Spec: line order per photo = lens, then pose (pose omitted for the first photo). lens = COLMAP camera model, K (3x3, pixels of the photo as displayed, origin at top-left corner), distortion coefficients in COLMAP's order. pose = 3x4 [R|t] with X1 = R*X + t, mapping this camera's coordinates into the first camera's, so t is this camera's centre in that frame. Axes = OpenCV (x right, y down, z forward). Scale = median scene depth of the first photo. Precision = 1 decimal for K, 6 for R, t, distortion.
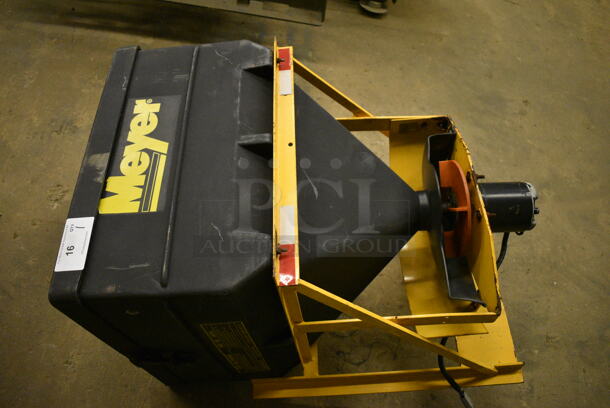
lens RADIAL K [[479.3, 0, 305.0], [0, 479.3, 204.0], [0, 0, 1]] dist [-0.086674, 0.005200]
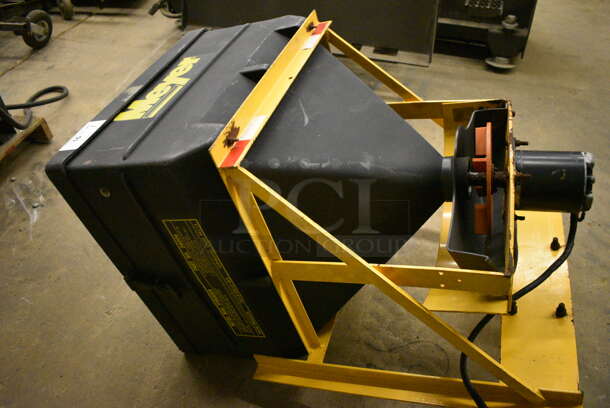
lens RADIAL K [[479.3, 0, 305.0], [0, 479.3, 204.0], [0, 0, 1]] dist [-0.086674, 0.005200]
pose [[0.923869, 0.064699, -0.377200, 0.334720], [-0.156659, 0.963182, -0.218493, 0.295212], [0.349176, 0.260950, 0.899989, 0.129696]]
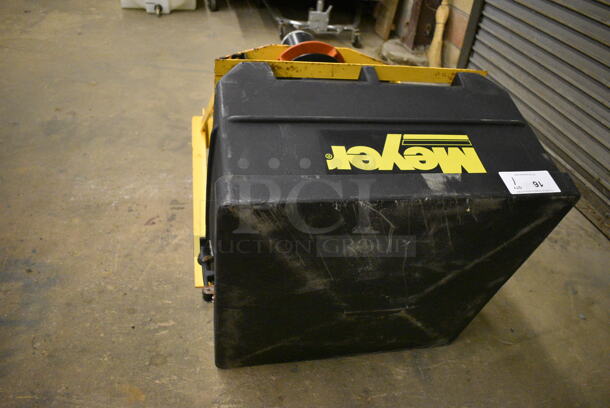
lens RADIAL K [[479.3, 0, 305.0], [0, 479.3, 204.0], [0, 0, 1]] dist [-0.086674, 0.005200]
pose [[-0.145639, -0.712107, 0.686799, -0.810061], [0.743221, 0.379450, 0.551036, -0.573624], [-0.653002, 0.590696, 0.473990, 0.610205]]
